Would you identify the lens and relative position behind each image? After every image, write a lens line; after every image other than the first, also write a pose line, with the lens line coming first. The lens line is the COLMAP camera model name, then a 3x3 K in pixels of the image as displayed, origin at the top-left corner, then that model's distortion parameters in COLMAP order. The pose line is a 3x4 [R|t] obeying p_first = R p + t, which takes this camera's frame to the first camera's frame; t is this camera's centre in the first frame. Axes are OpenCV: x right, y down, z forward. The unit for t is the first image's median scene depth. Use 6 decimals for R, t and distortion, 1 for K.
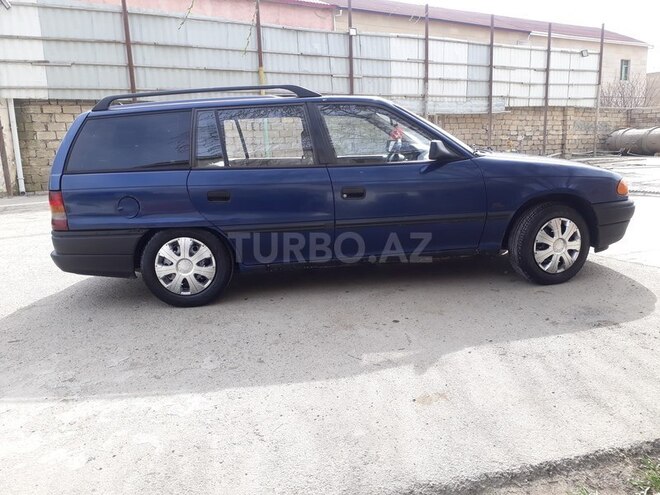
lens RADIAL K [[499.8, 0, 330.0], [0, 499.8, 247.5], [0, 0, 1]] dist [0.011574, -0.007525]
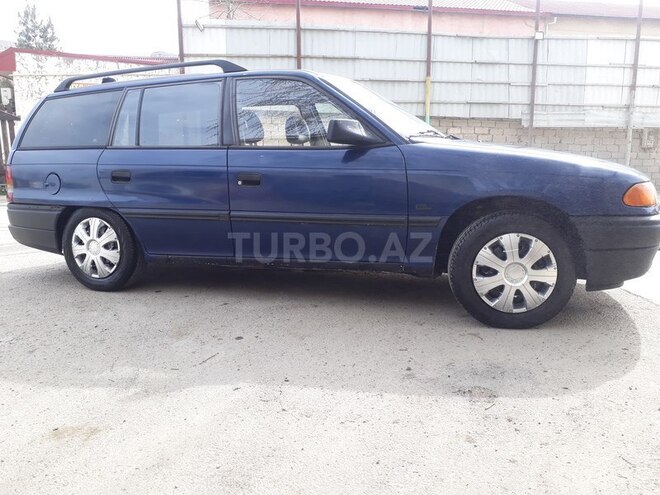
lens RADIAL K [[499.8, 0, 330.0], [0, 499.8, 247.5], [0, 0, 1]] dist [0.011574, -0.007525]
pose [[0.922224, 0.099179, -0.373721, 0.099716], [-0.110632, 0.993818, -0.009262, -0.000903], [0.370492, 0.049887, 0.927495, 0.054637]]
